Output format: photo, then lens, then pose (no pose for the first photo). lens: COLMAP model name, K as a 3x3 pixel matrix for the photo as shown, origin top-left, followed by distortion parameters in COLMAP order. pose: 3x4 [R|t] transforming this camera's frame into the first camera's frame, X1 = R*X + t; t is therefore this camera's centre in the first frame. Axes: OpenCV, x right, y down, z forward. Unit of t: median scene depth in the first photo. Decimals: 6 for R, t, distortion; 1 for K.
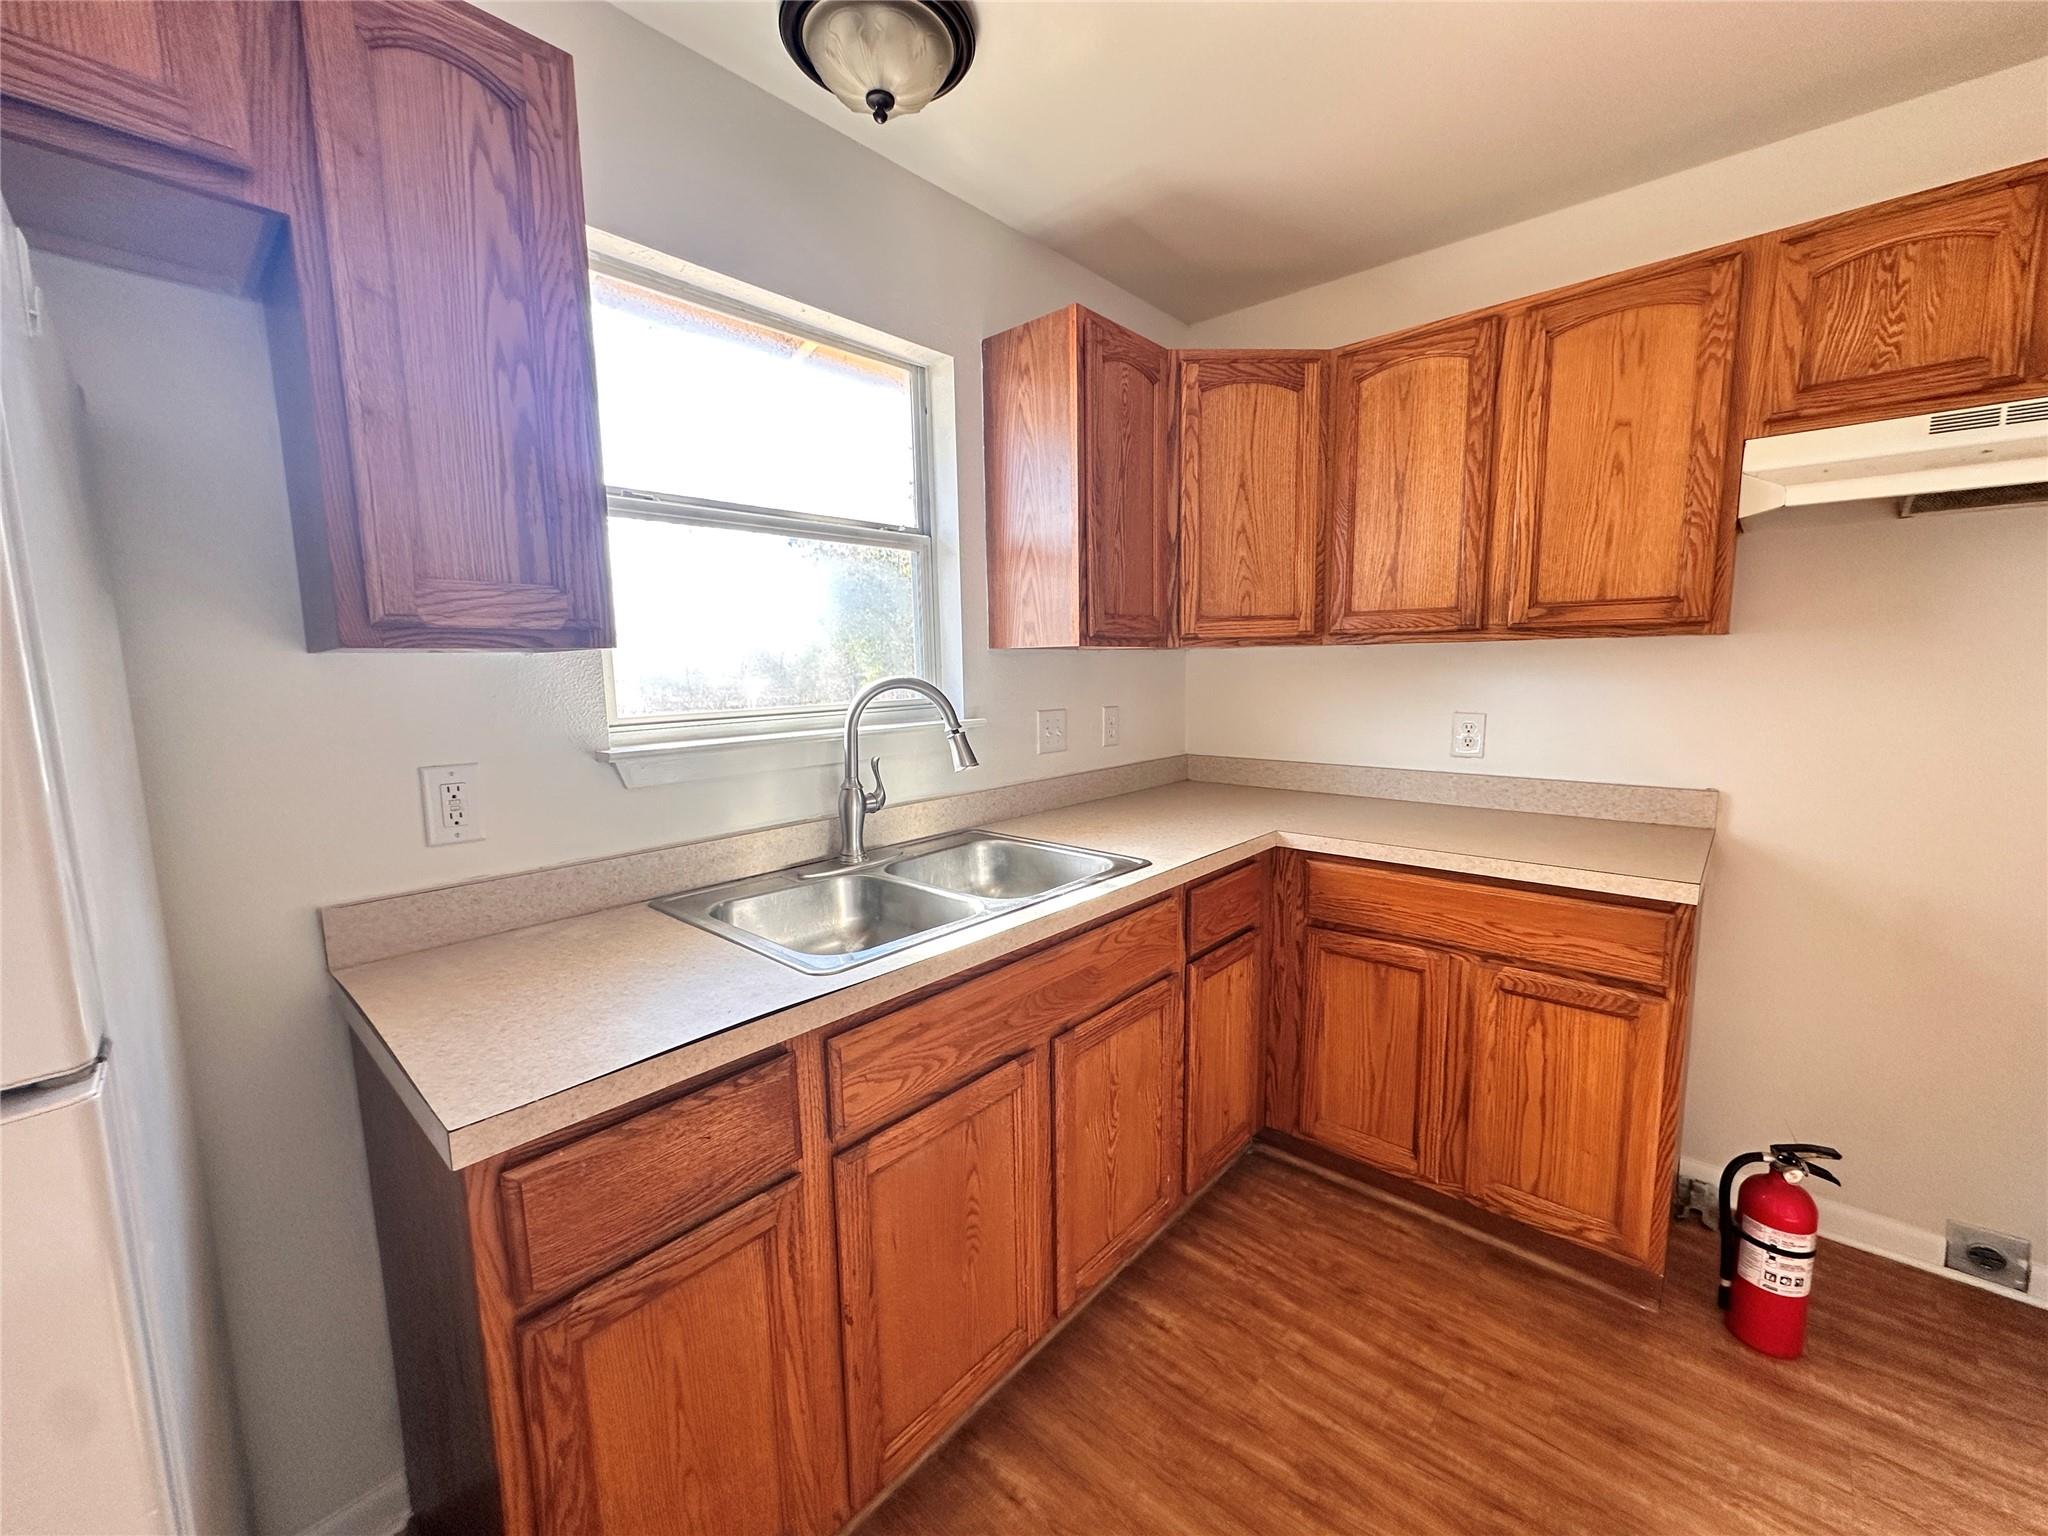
lens RADIAL K [[820.8, 0, 1004.4], [0, 820.8, 783.8], [0, 0, 1]] dist [-0.005737, 0.001586]
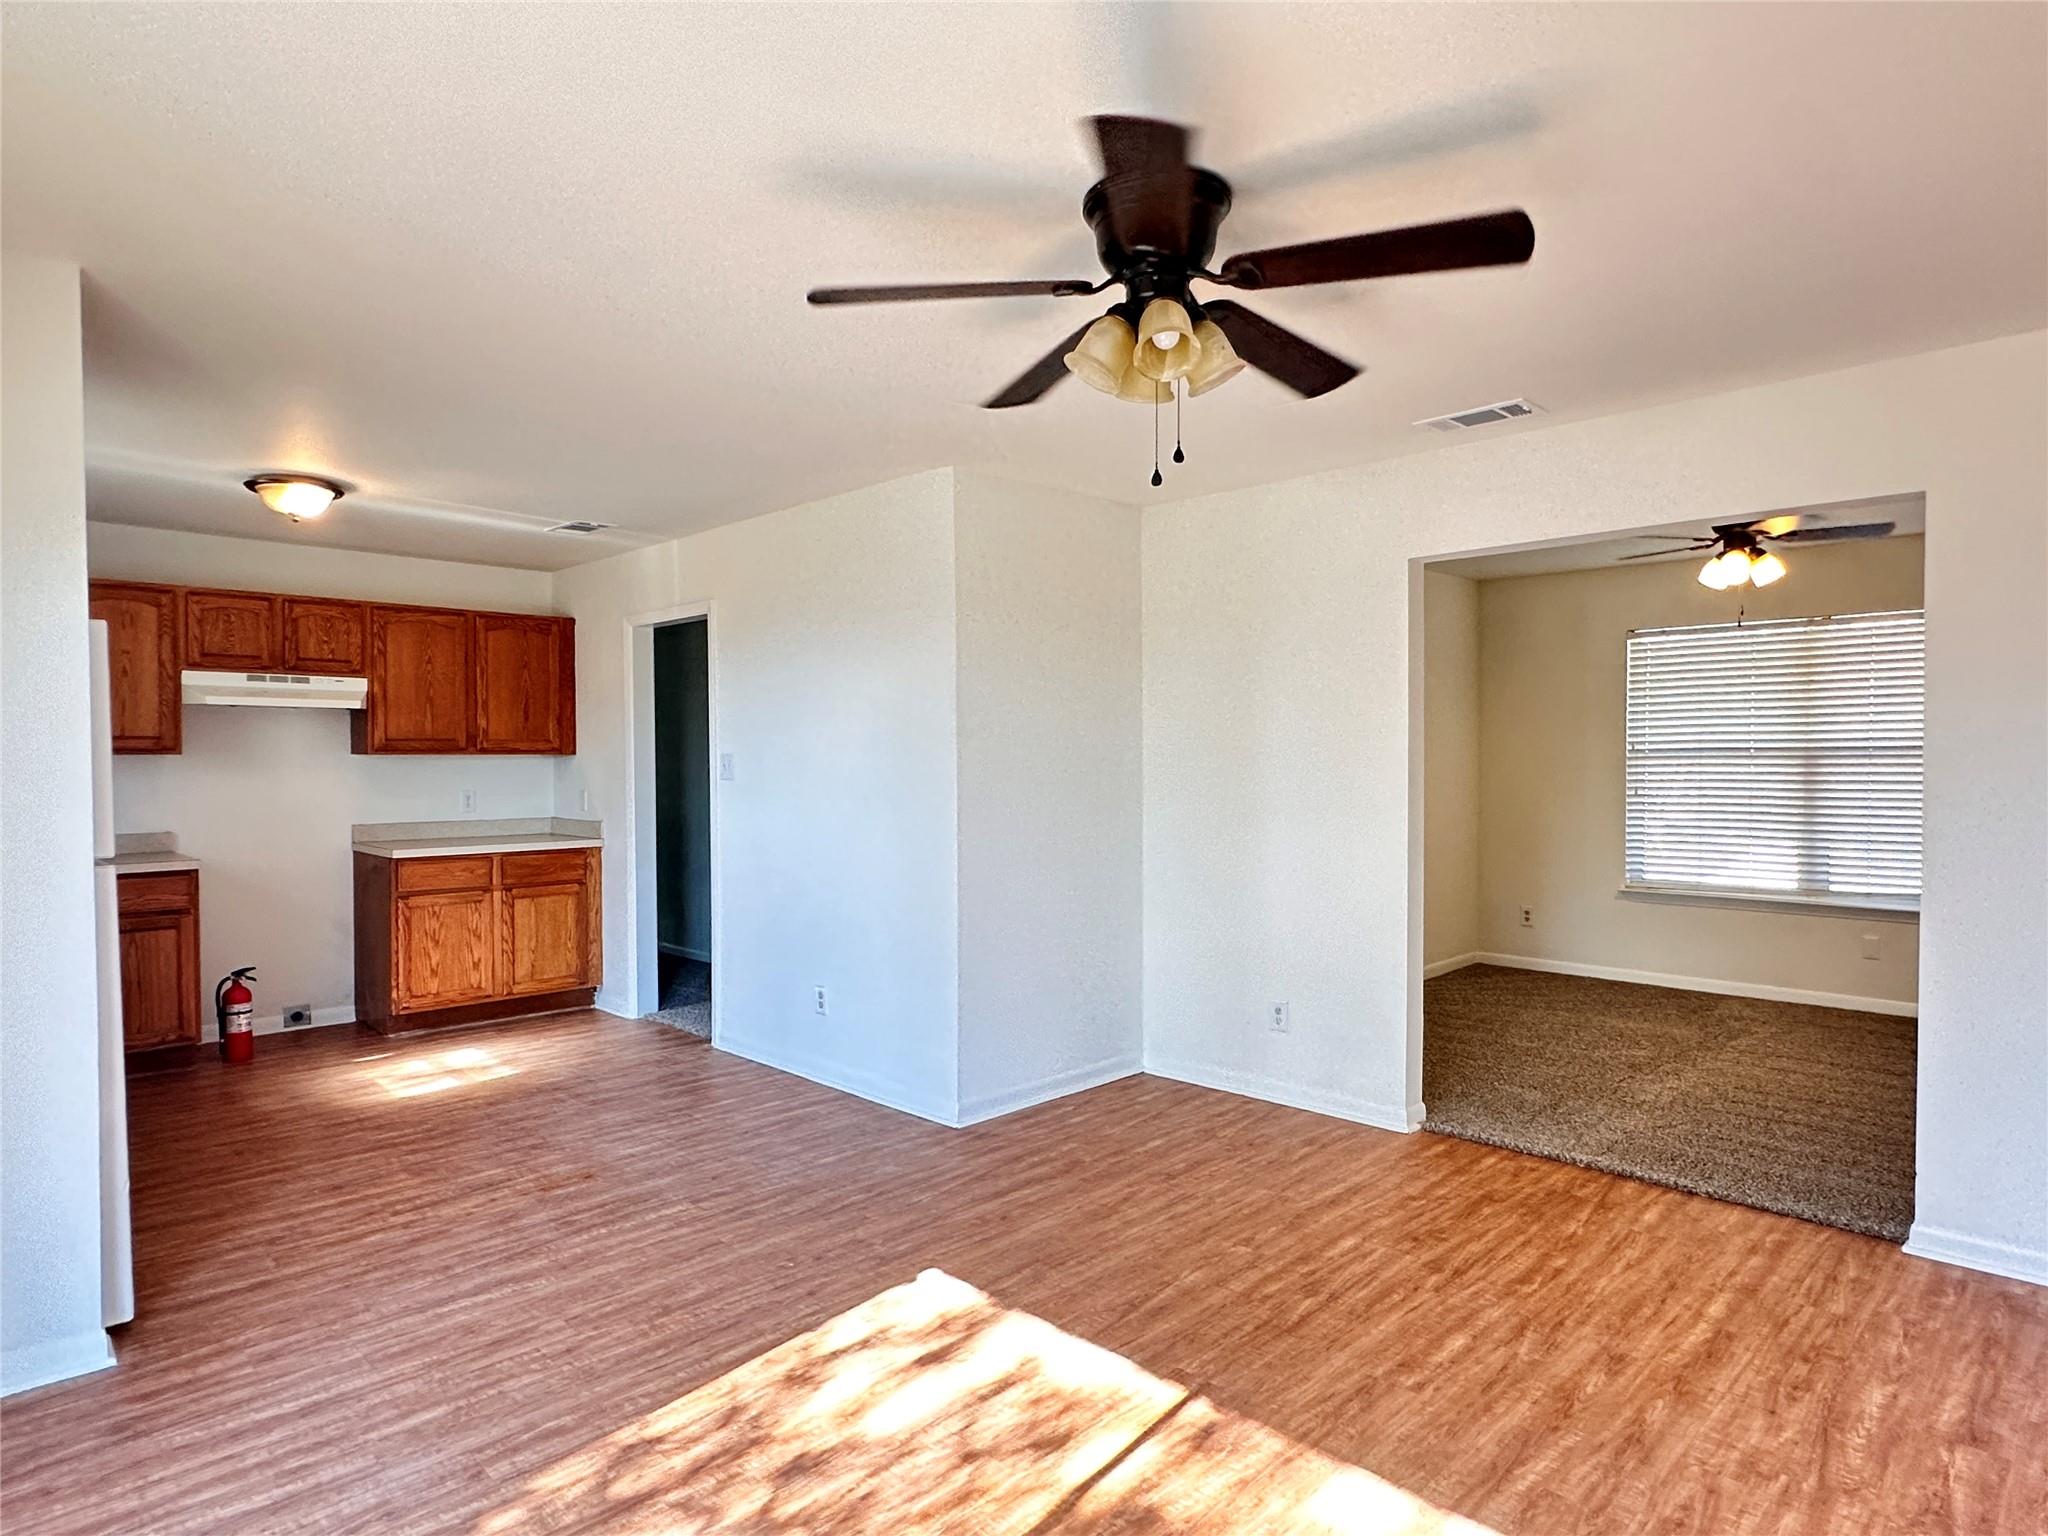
lens RADIAL K [[1169.1, 0, 1009.9], [0, 1169.1, 757.7], [0, 0, 1]] dist [-0.002671, -0.000733]
pose [[0.058274, 0.012676, 0.998220, -2.277711], [0.138821, 0.990102, -0.020677, 0.213959], [-0.988602, 0.139778, 0.055937, -1.475769]]
